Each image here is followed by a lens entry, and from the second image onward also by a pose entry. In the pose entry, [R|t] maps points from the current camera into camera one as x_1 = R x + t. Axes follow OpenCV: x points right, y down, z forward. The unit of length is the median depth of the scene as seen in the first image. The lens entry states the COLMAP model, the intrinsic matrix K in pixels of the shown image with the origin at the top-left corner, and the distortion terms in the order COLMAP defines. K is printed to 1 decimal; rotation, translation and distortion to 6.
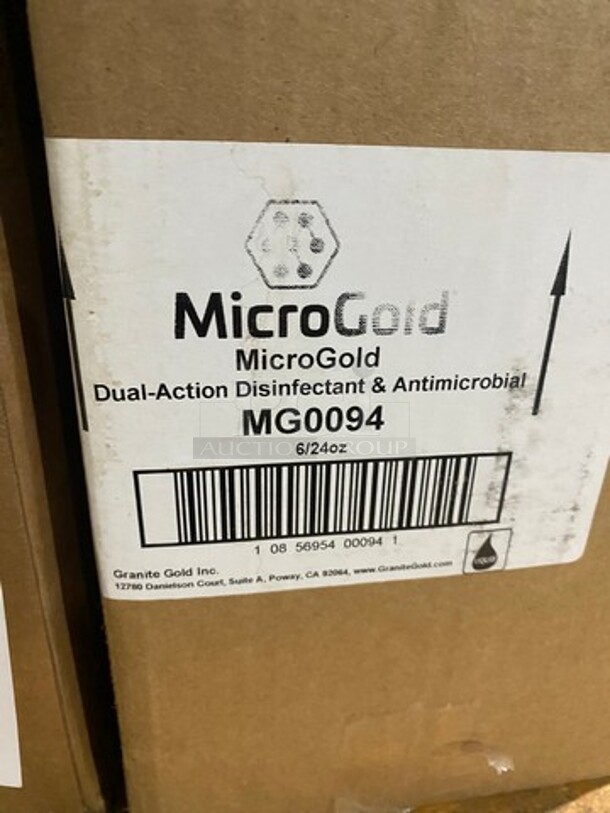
lens RADIAL K [[607.6, 0, 298.9], [0, 607.6, 413.2], [0, 0, 1]] dist [-0.002570, -0.011455]
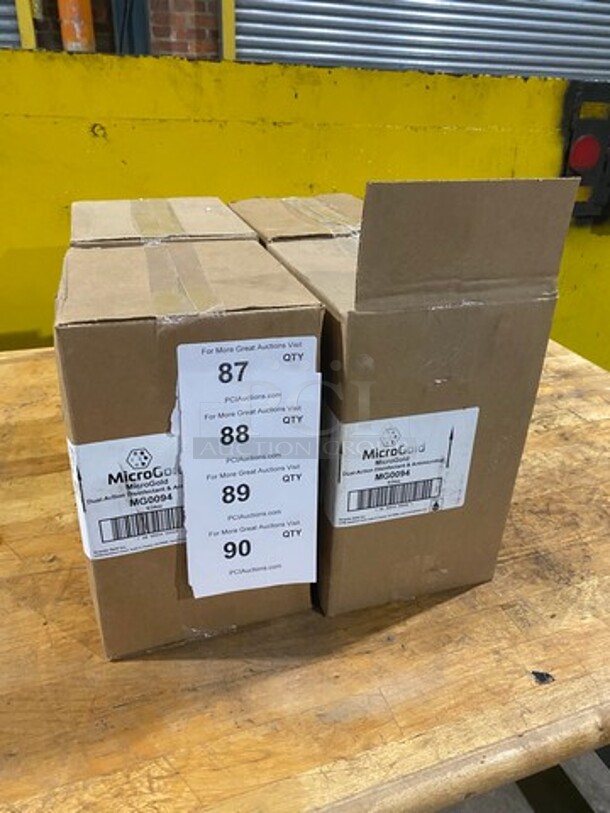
lens RADIAL K [[607.6, 0, 308.3], [0, 607.6, 402.1], [0, 0, 1]] dist [-0.002570, -0.011455]
pose [[0.989466, -0.062495, 0.130577, -0.937675], [0.059025, 0.997797, 0.030285, -0.573223], [-0.132182, -0.022258, 0.990976, -2.629810]]
